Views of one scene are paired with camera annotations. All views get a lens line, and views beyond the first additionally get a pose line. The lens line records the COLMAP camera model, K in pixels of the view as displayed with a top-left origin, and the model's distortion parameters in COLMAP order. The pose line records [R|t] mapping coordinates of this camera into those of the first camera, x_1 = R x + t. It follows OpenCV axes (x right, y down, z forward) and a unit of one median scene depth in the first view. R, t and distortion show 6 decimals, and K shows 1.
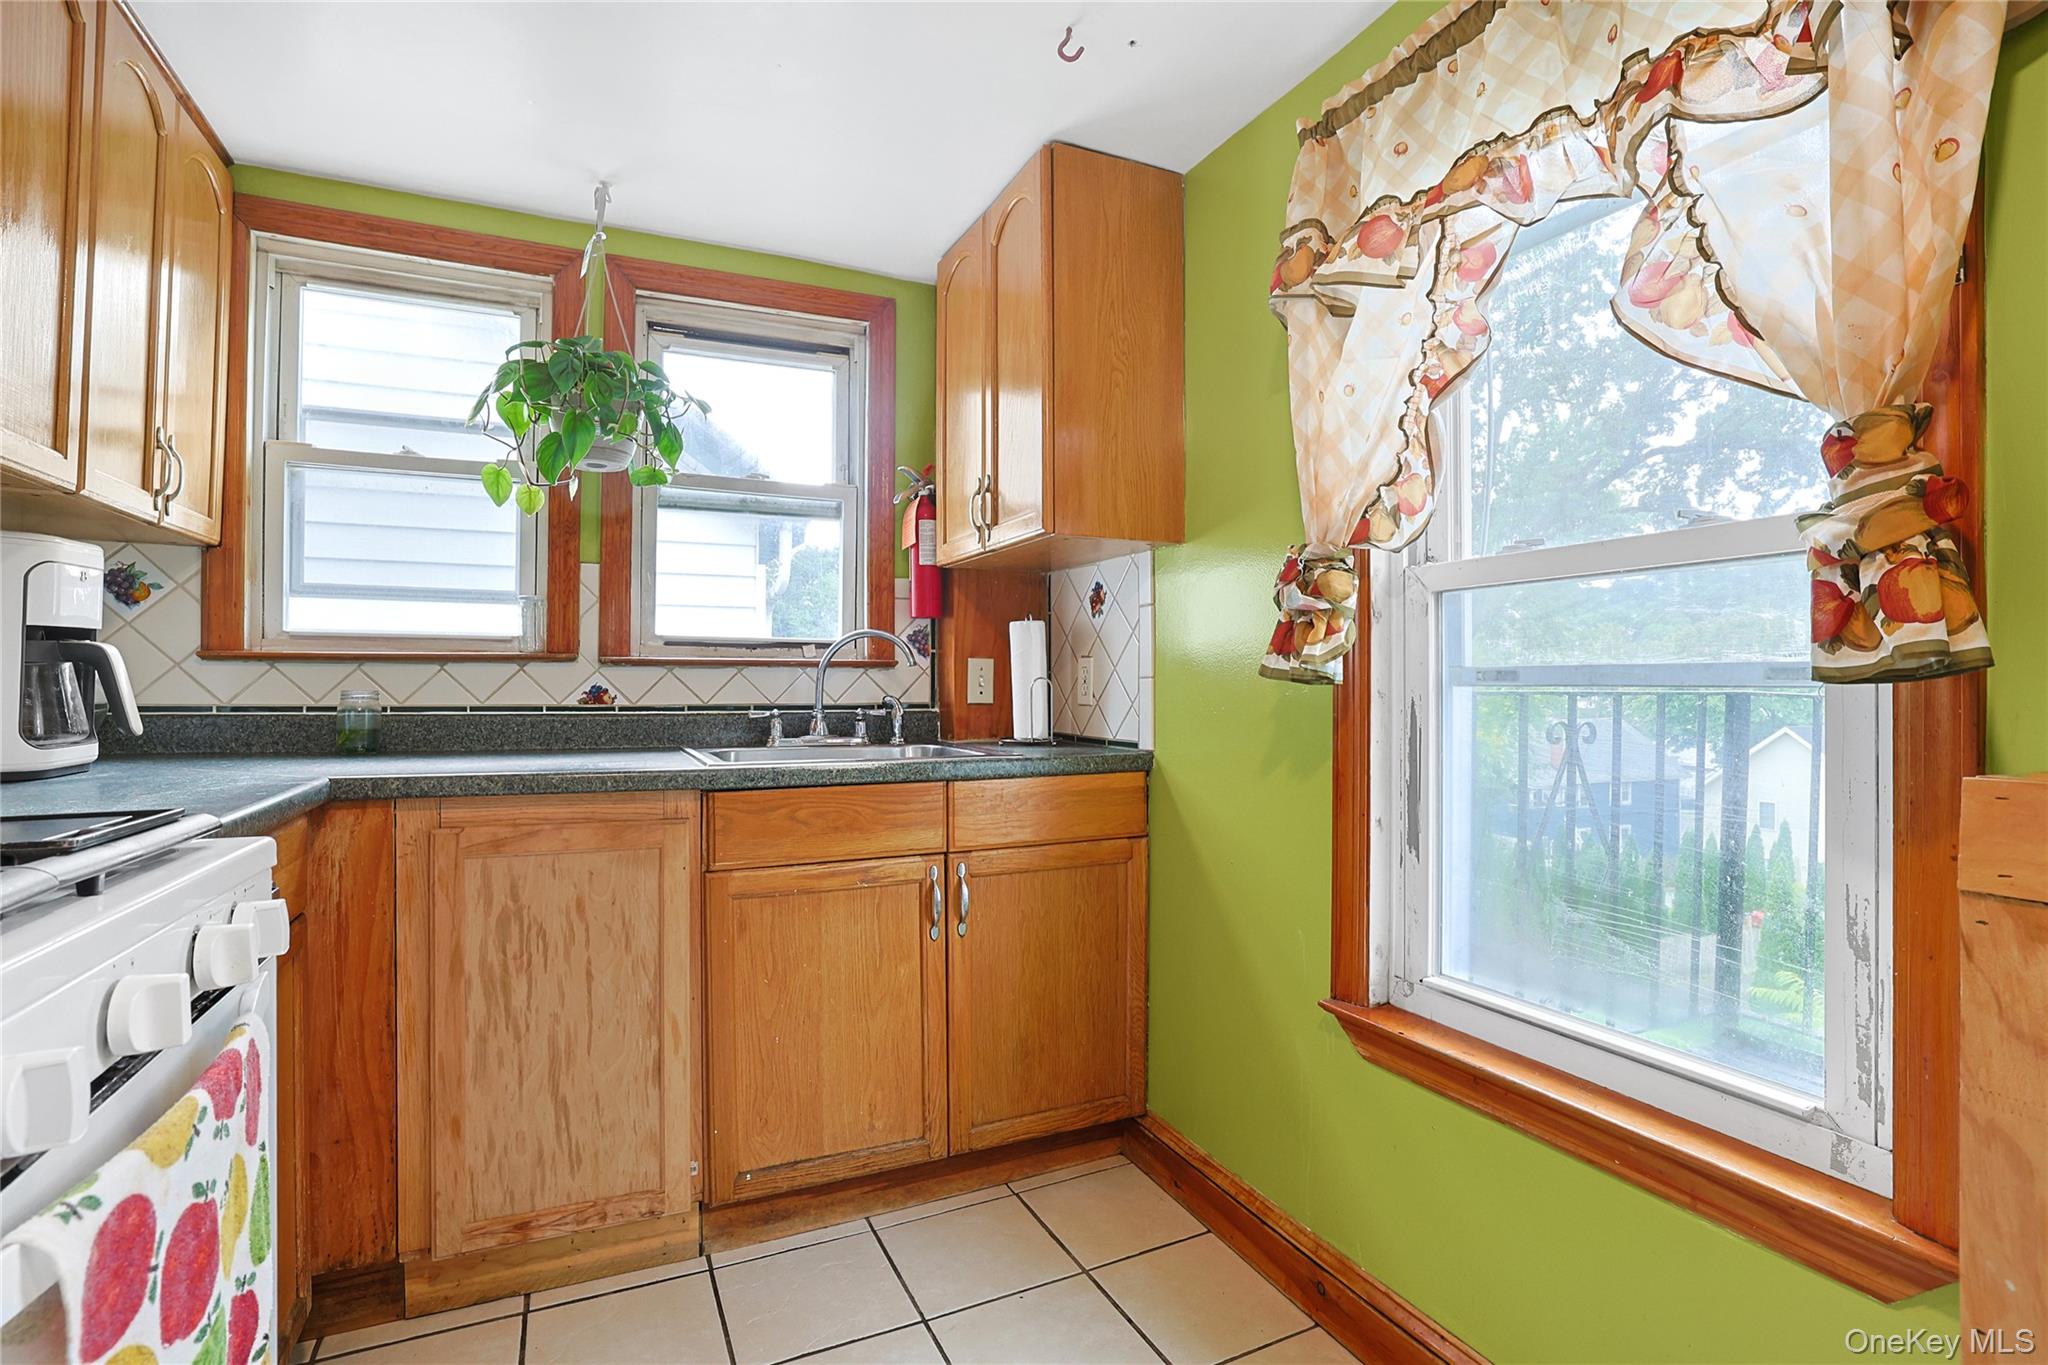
lens RADIAL K [[999.8, 0, 1024.0], [0, 999.8, 682.5], [0, 0, 1]] dist [-0.047400, 0.022531]
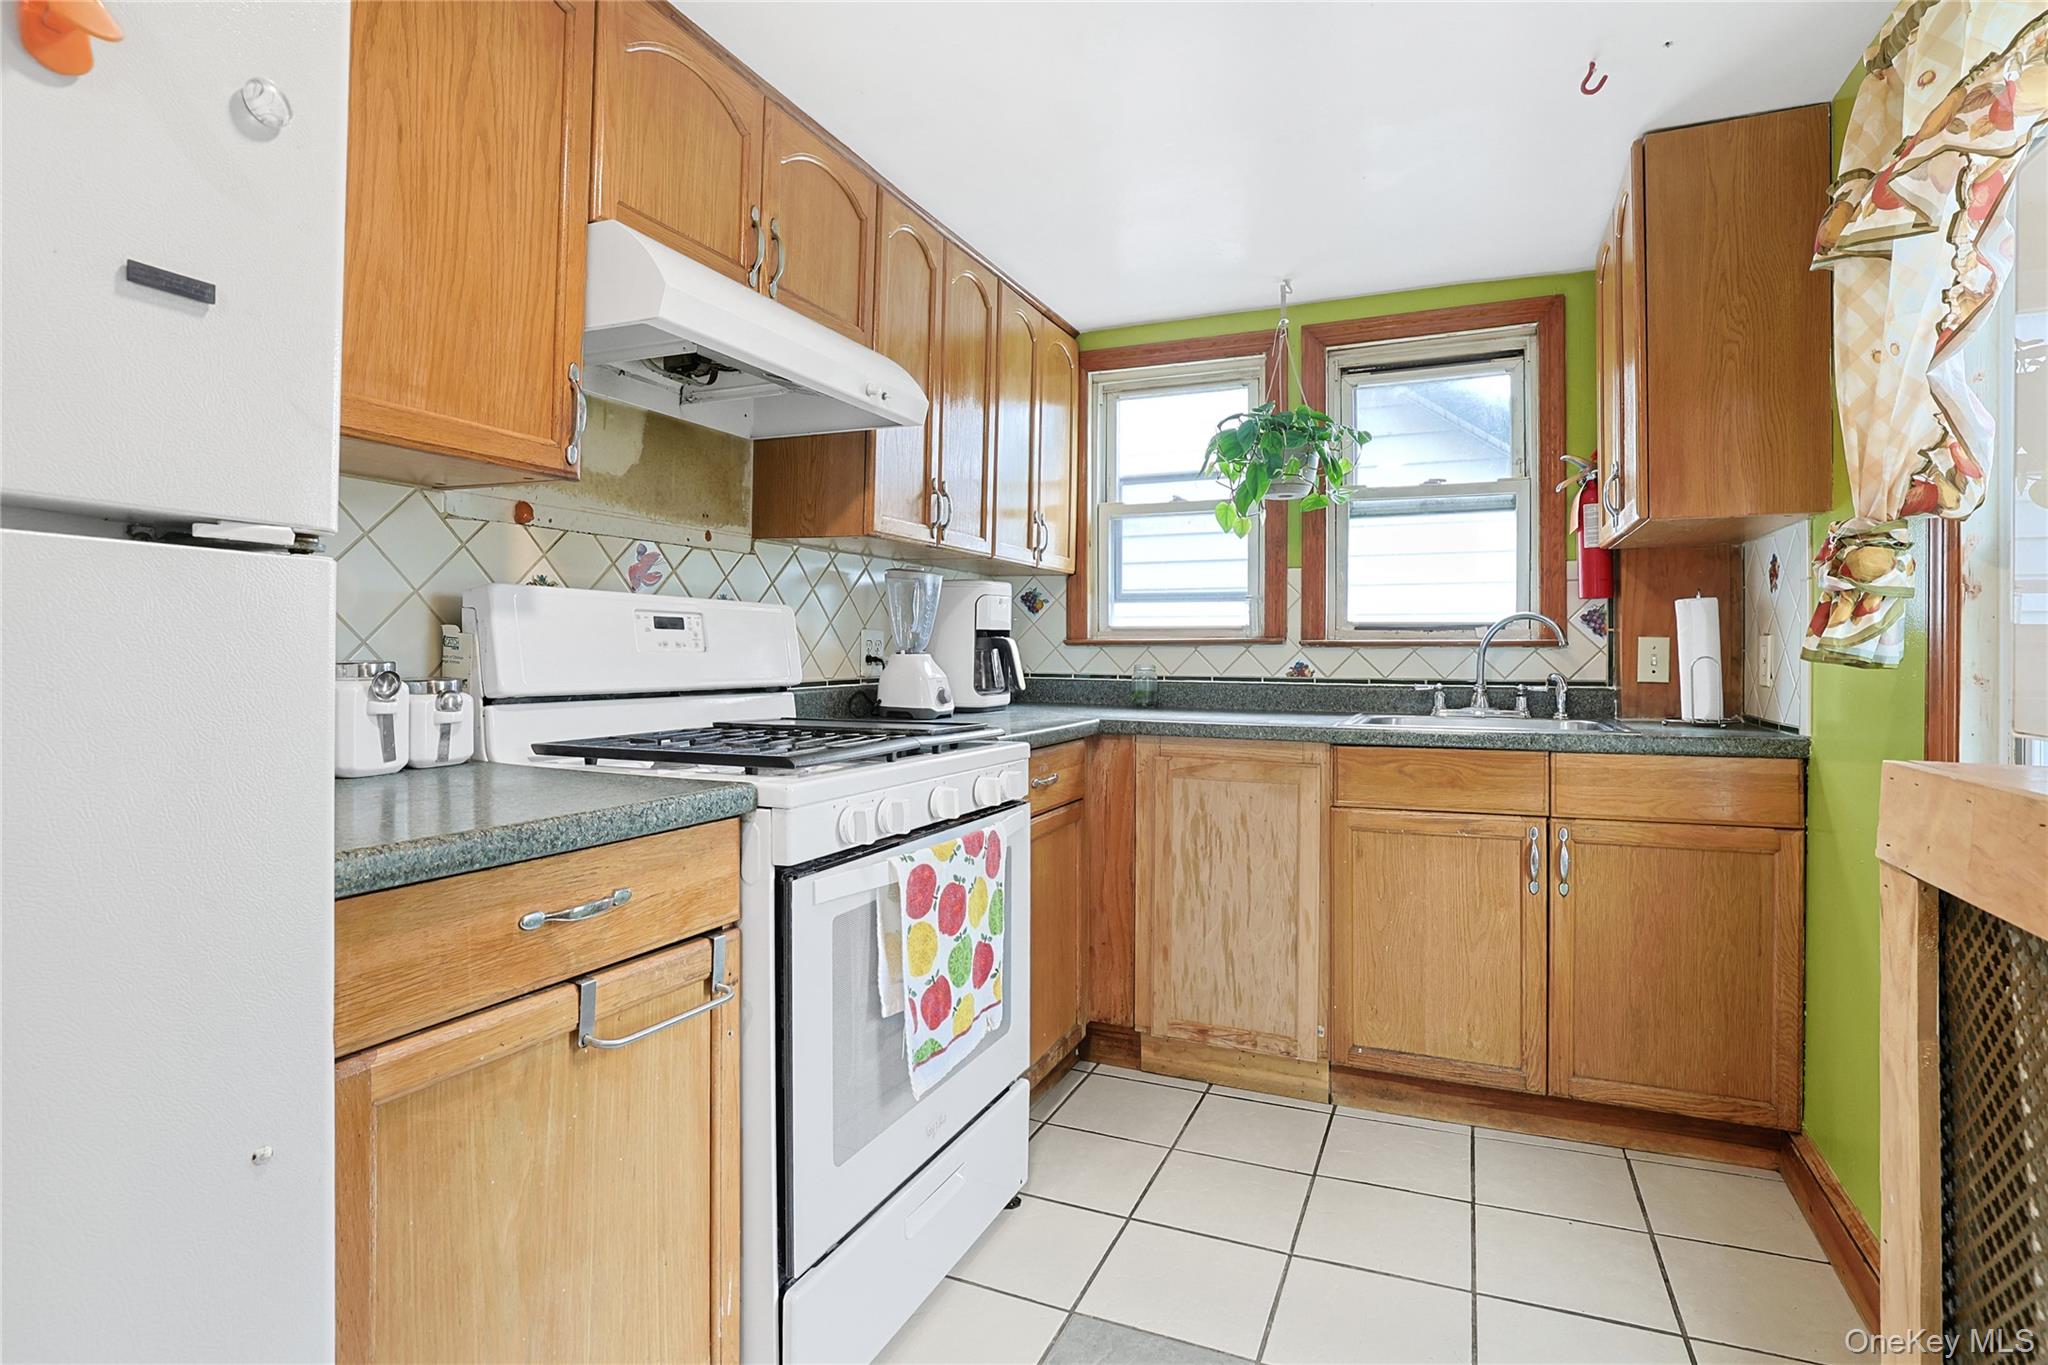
lens RADIAL K [[1008.6, 0, 1023.0], [0, 1008.6, 669.7], [0, 0, 1]] dist [-0.001540, 0.000824]
pose [[0.666224, 0.011227, -0.745667, 0.371616], [-0.000364, 0.999891, 0.014729, -0.008012], [0.745751, -0.009541, 0.666156, -0.174024]]
